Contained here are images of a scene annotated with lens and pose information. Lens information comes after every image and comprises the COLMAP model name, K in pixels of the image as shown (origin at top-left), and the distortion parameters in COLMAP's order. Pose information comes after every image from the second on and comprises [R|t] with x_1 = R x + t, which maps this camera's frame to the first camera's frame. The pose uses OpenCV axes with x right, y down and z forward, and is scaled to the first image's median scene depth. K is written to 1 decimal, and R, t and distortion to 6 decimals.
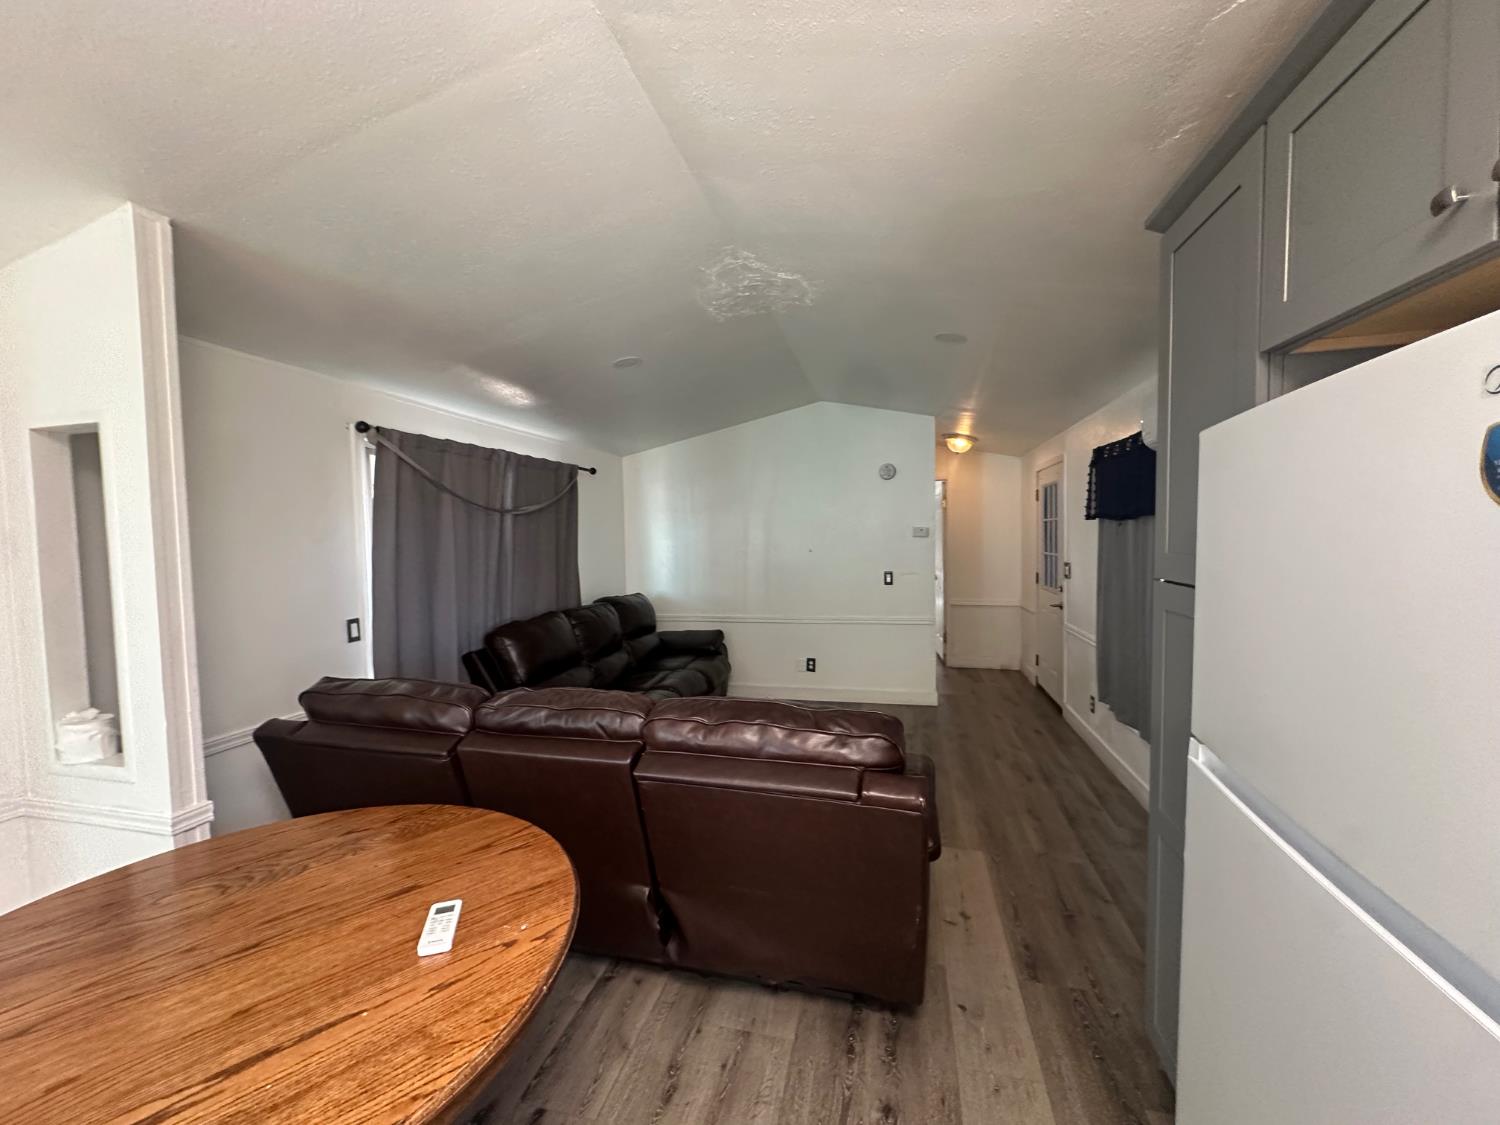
lens RADIAL K [[601.9, 0, 750.0], [0, 601.9, 562.5], [0, 0, 1]] dist [-0.000500, -0.000293]
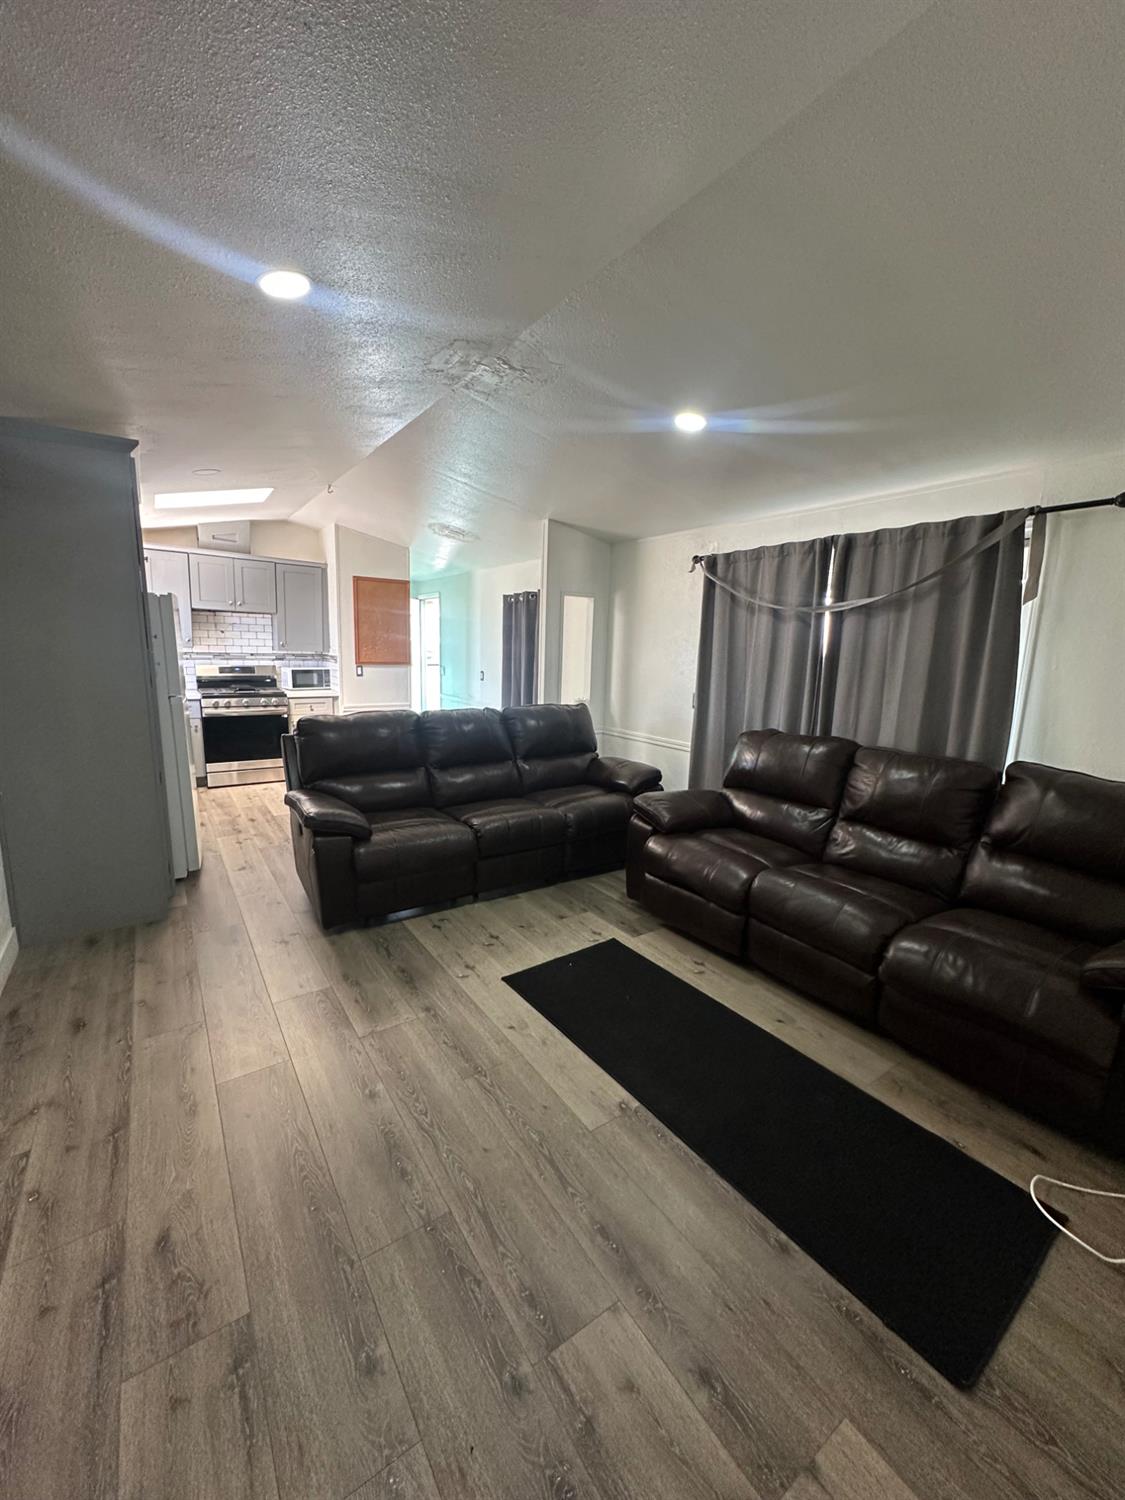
lens RADIAL K [[601.9, 0, 560.9], [0, 601.9, 751.5], [0, 0, 1]] dist [-0.000500, -0.000293]
pose [[-0.669081, 0.126251, -0.732387, 0.539114], [-0.051572, 0.975202, 0.215223, -0.055321], [0.741398, 0.181772, -0.645979, 1.389413]]
